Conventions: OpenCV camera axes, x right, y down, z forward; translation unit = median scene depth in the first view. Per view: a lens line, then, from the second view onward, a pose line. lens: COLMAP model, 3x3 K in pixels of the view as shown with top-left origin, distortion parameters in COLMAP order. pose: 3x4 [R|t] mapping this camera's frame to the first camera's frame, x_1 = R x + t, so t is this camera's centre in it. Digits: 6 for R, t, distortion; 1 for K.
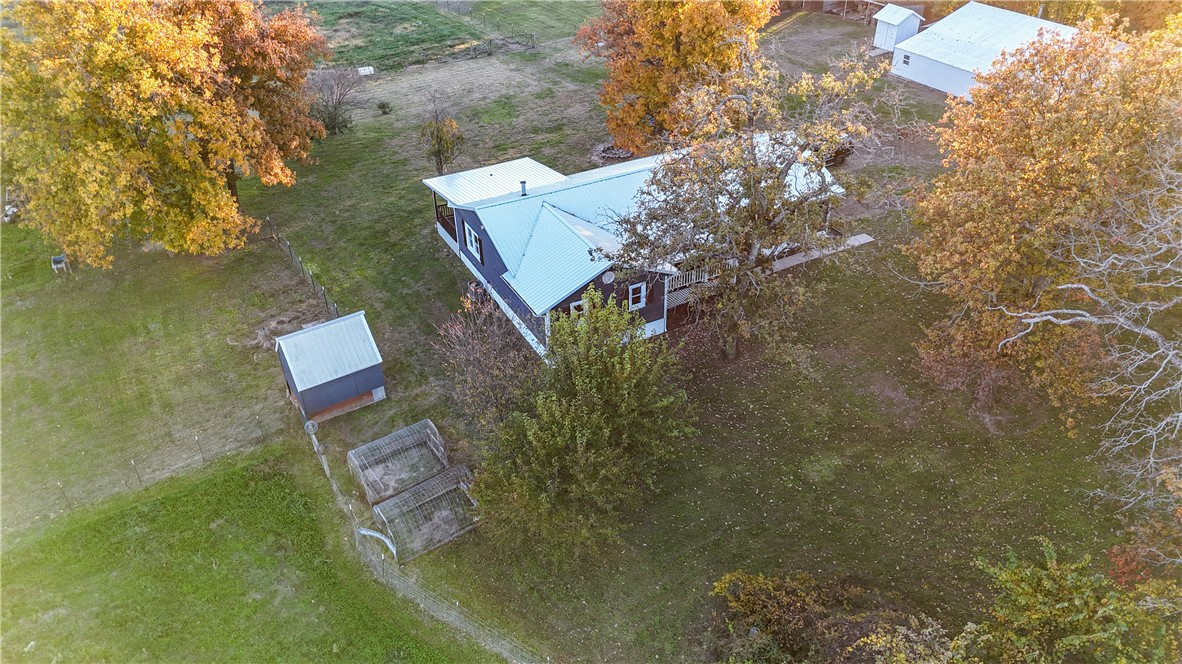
lens RADIAL K [[877.5, 0, 589.6], [0, 877.5, 333.0], [0, 0, 1]] dist [0.063698, -0.052335]
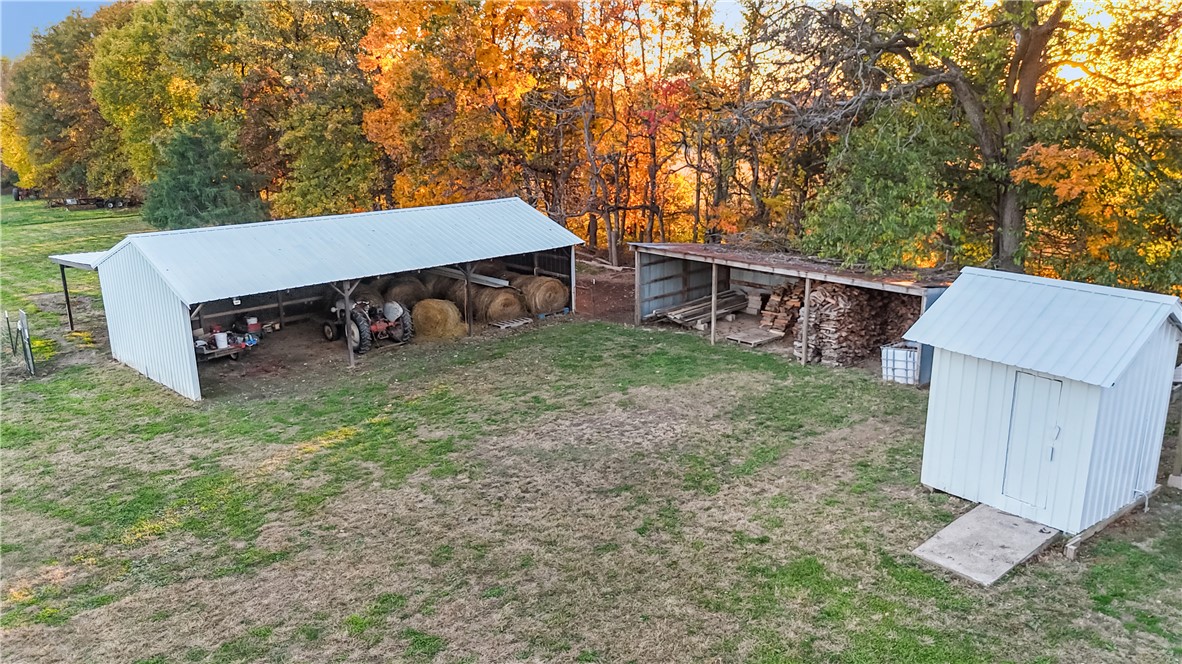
lens RADIAL K [[877.5, 0, 591.1], [0, 877.5, 335.4], [0, 0, 1]] dist [0.063698, -0.052335]
pose [[0.983712, -0.045325, 0.173942, 0.346600], [0.100054, 0.941988, -0.320386, -0.467093], [-0.149329, 0.332572, 0.931180, 1.288369]]
